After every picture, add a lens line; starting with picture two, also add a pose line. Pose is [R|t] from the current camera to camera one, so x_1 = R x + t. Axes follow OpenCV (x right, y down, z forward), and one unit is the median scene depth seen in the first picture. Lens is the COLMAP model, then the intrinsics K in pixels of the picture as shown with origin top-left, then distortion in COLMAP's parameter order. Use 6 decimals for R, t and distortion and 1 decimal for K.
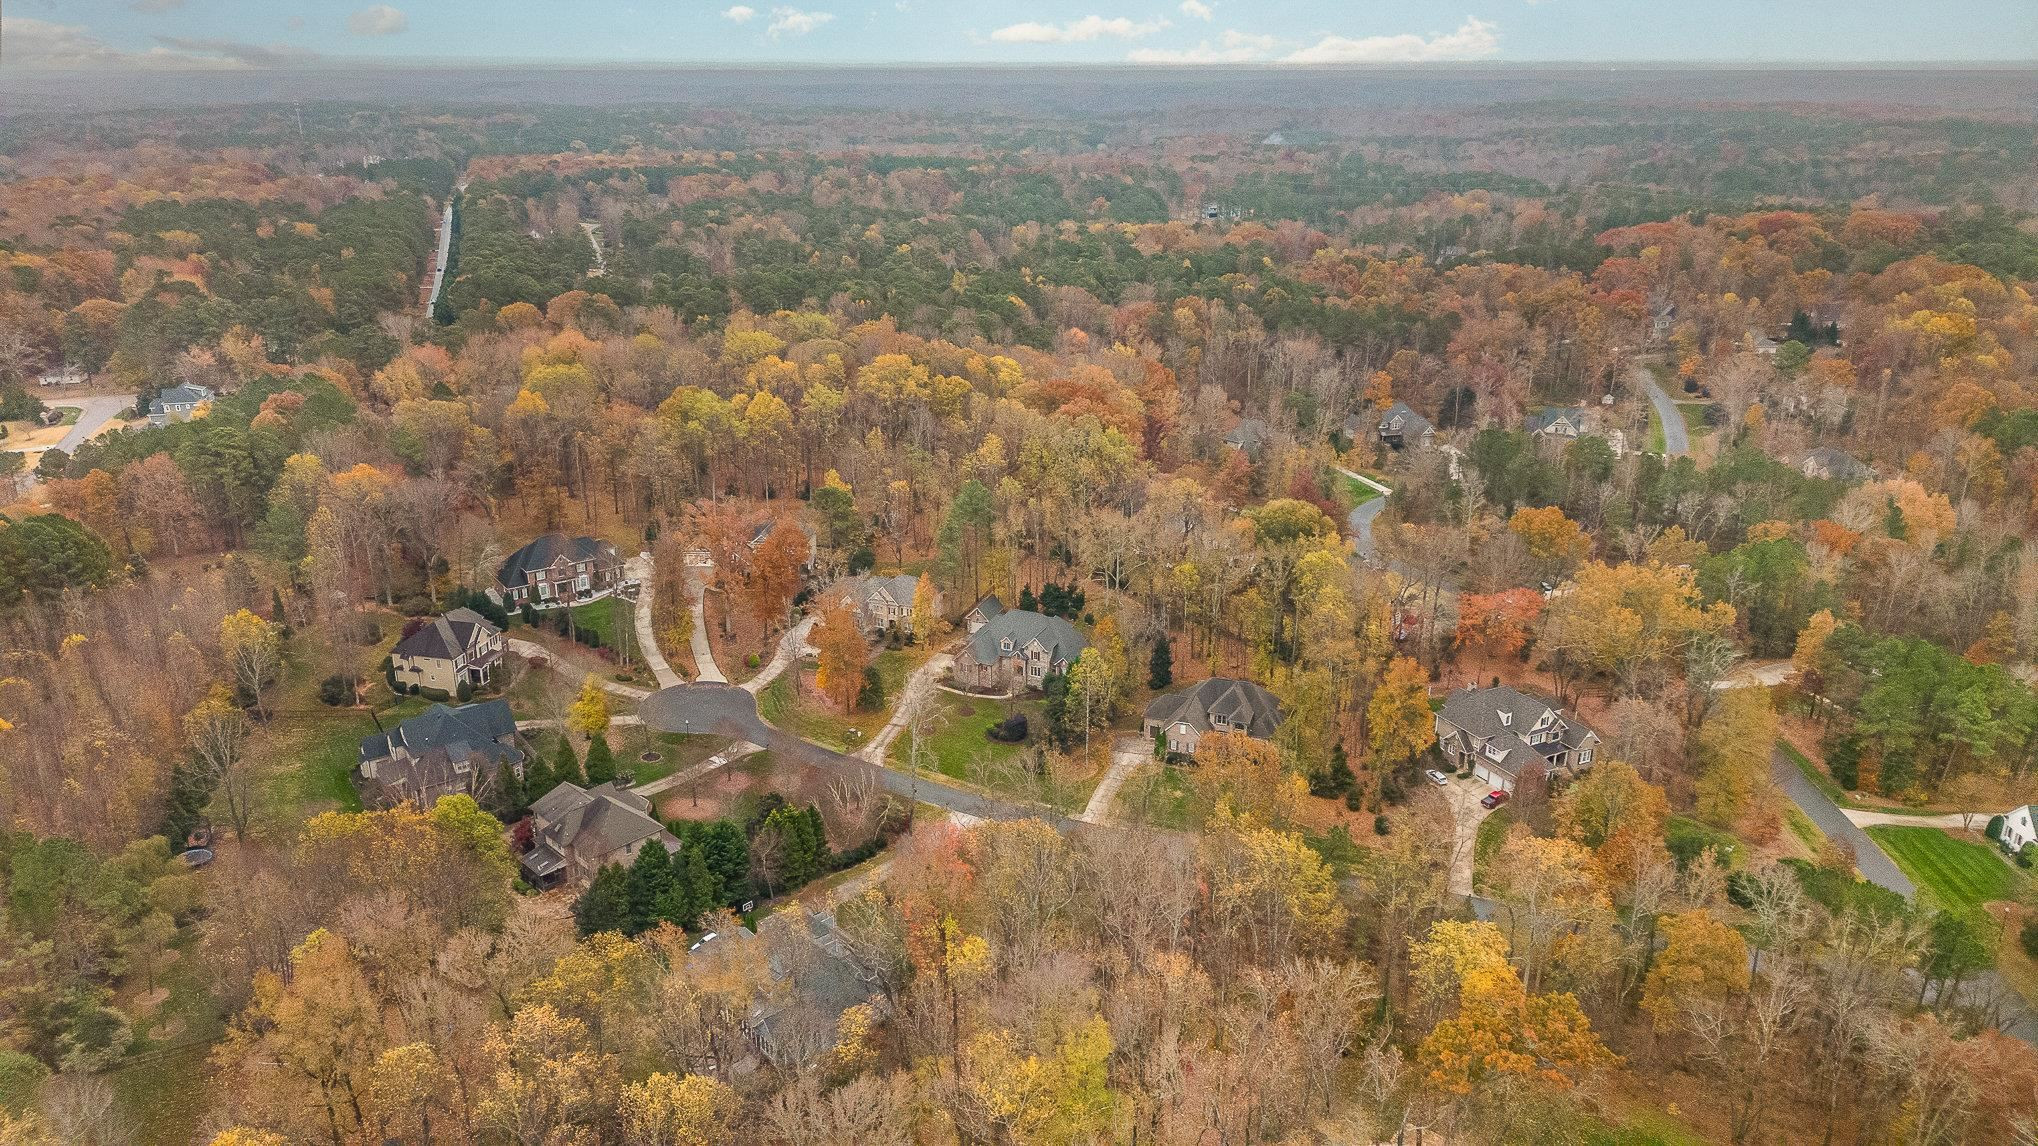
lens RADIAL K [[1439.9, 0, 1011.5], [0, 1439.9, 574.6], [0, 0, 1]] dist [0.027091, -0.005699]
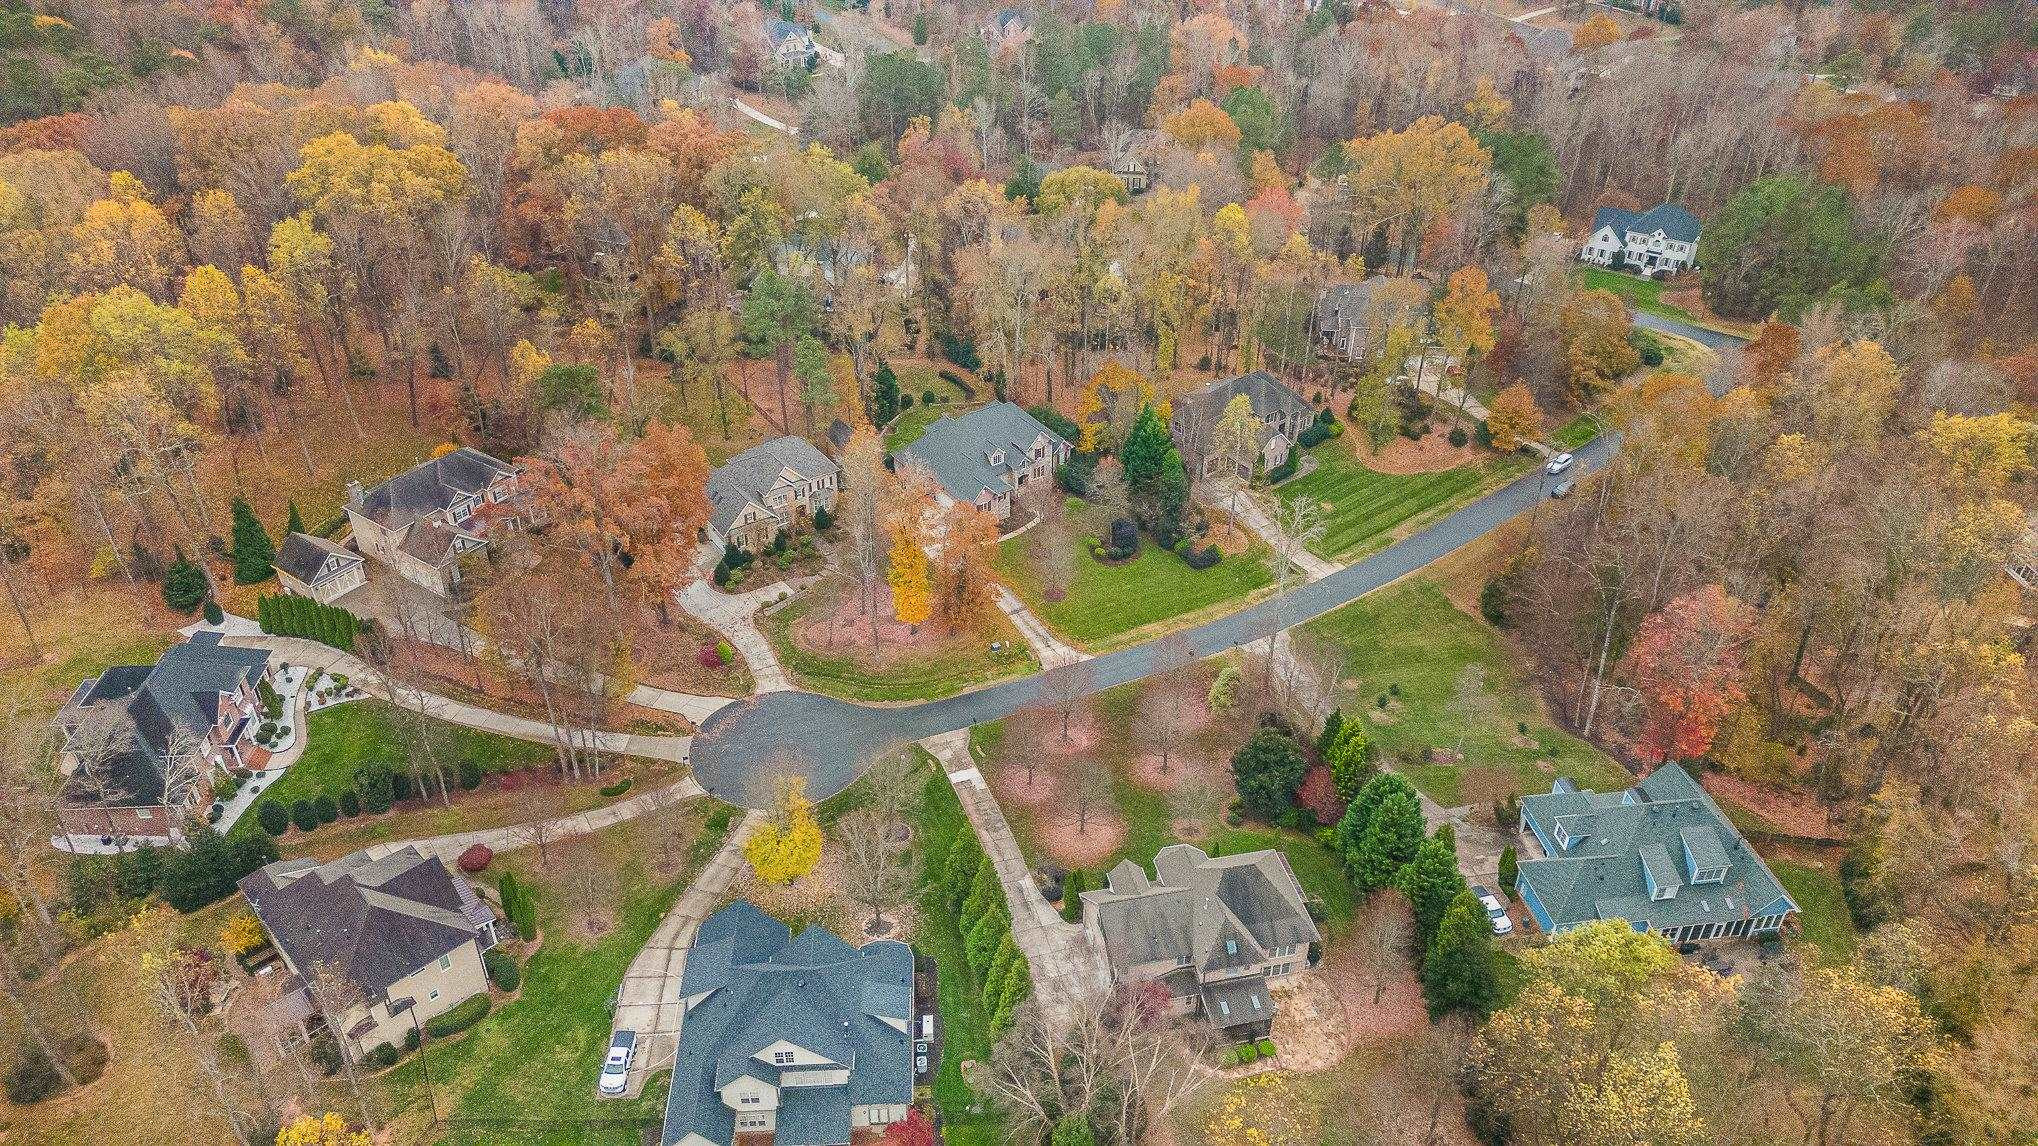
lens RADIAL K [[1439.9, 0, 1020.7], [0, 1439.9, 567.3], [0, 0, 1]] dist [0.027091, -0.005699]
pose [[0.526318, -0.464547, 0.712169, -0.549350], [0.285230, 0.885491, 0.366810, -0.170318], [-0.801020, 0.010074, 0.598553, 0.523436]]
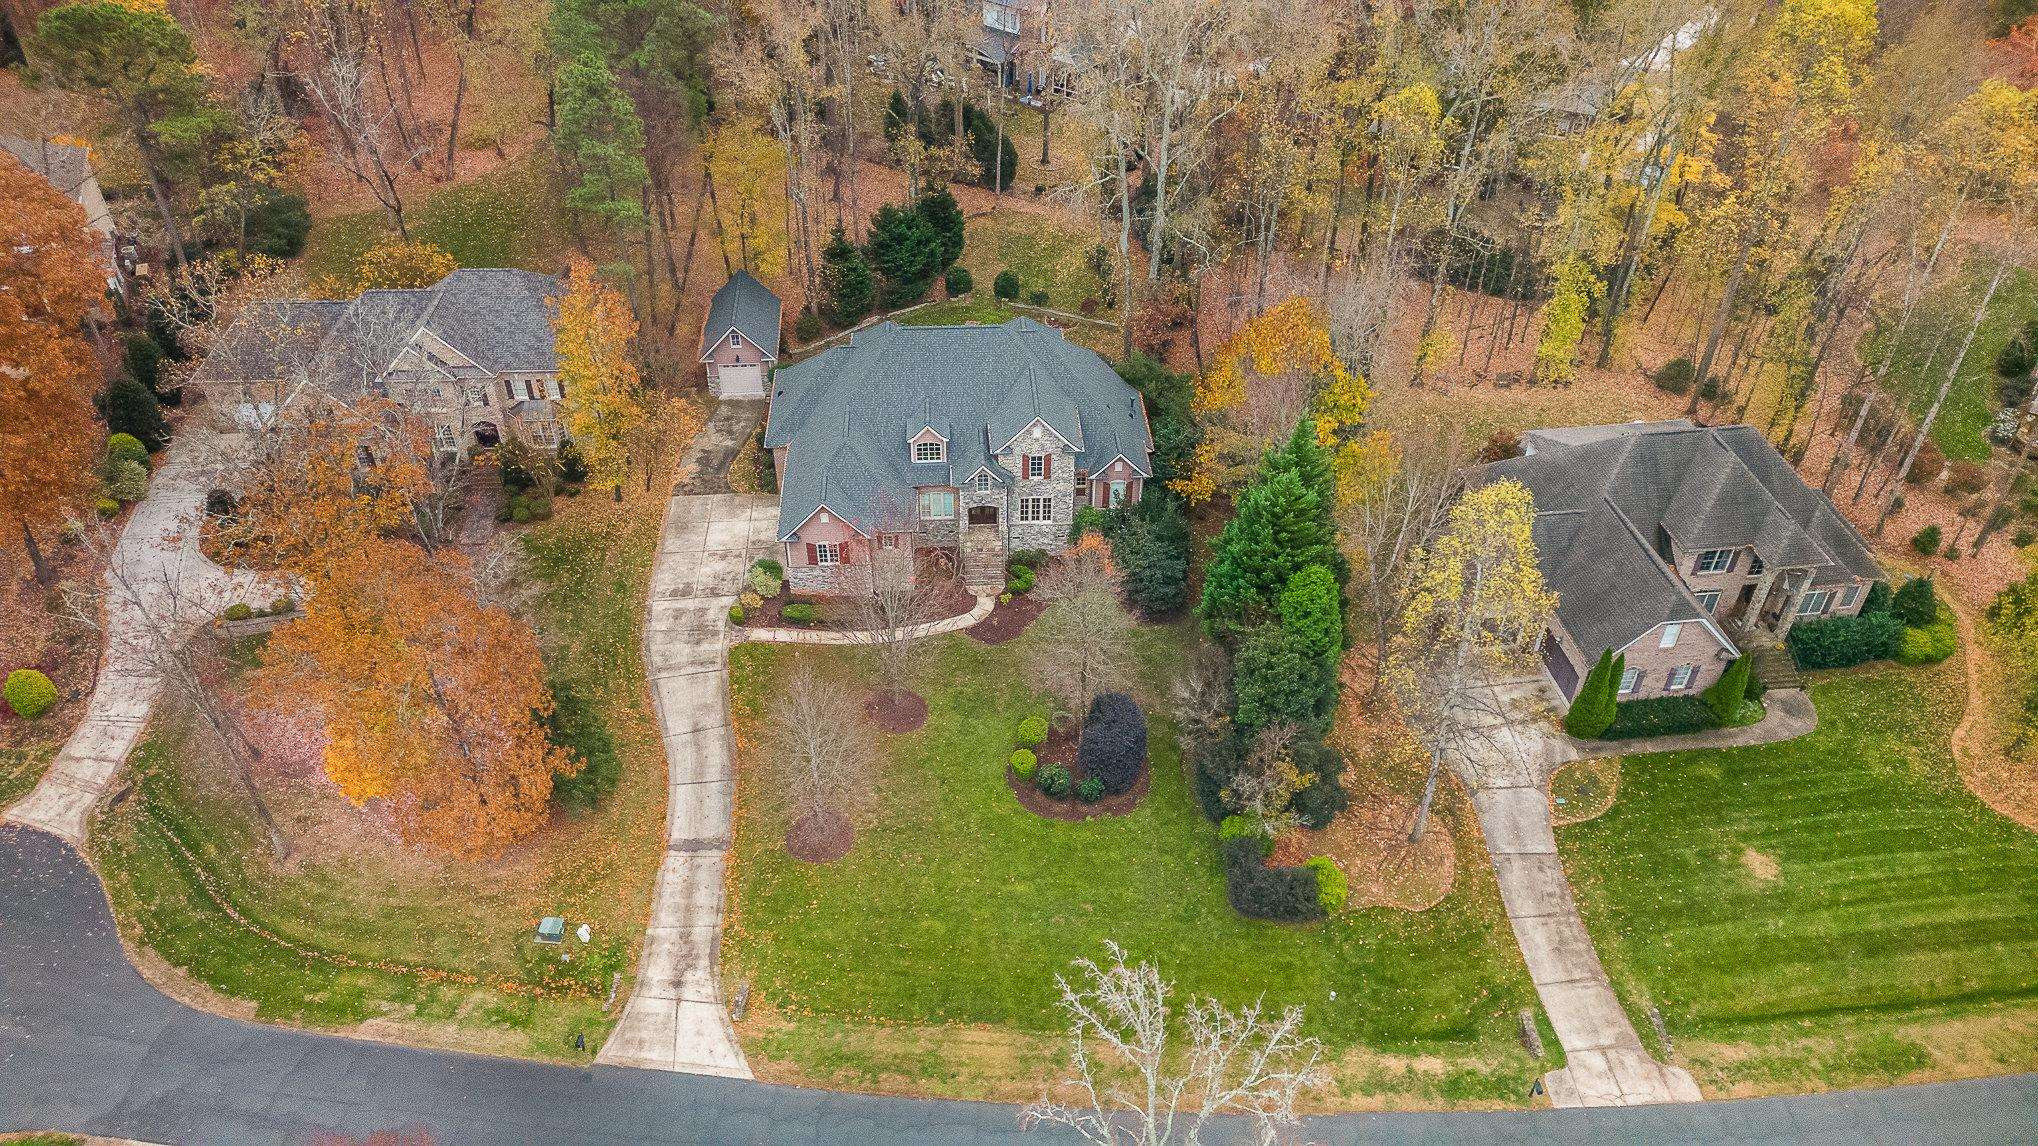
lens RADIAL K [[1439.9, 0, 1021.4], [0, 1439.9, 572.7], [0, 0, 1]] dist [0.027091, -0.005699]
pose [[0.895150, -0.269310, 0.355216, -0.101702], [0.143602, 0.928607, 0.342151, -0.029922], [-0.422001, -0.255267, 0.869916, 0.692664]]
